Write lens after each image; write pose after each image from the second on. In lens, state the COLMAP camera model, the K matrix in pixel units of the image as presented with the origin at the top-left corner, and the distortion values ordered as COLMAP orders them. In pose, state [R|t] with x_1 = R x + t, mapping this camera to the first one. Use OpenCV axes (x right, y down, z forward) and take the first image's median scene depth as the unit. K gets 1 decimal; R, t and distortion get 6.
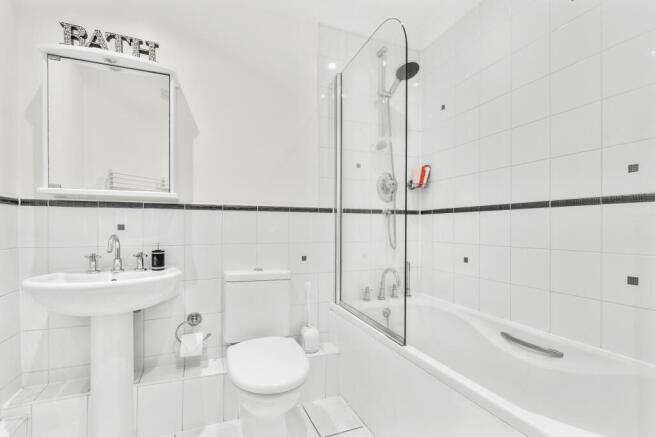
lens RADIAL K [[293.0, 0, 340.9], [0, 293.0, 232.2], [0, 0, 1]] dist [-0.004779, -0.001855]
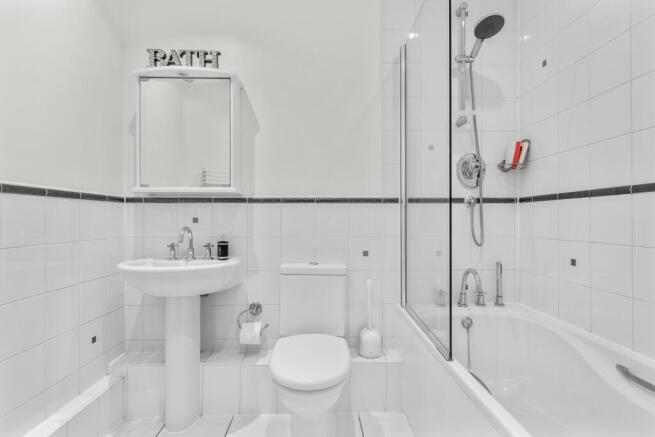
lens RADIAL K [[325.4, 0, 327.2], [0, 325.4, 221.5], [0, 0, 1]] dist [-0.004785, 0.000381]
pose [[0.938110, -0.002174, -0.346330, 0.132660], [-0.001964, 0.999931, -0.011595, 0.001528], [0.346332, 0.011558, 0.938041, 0.005451]]
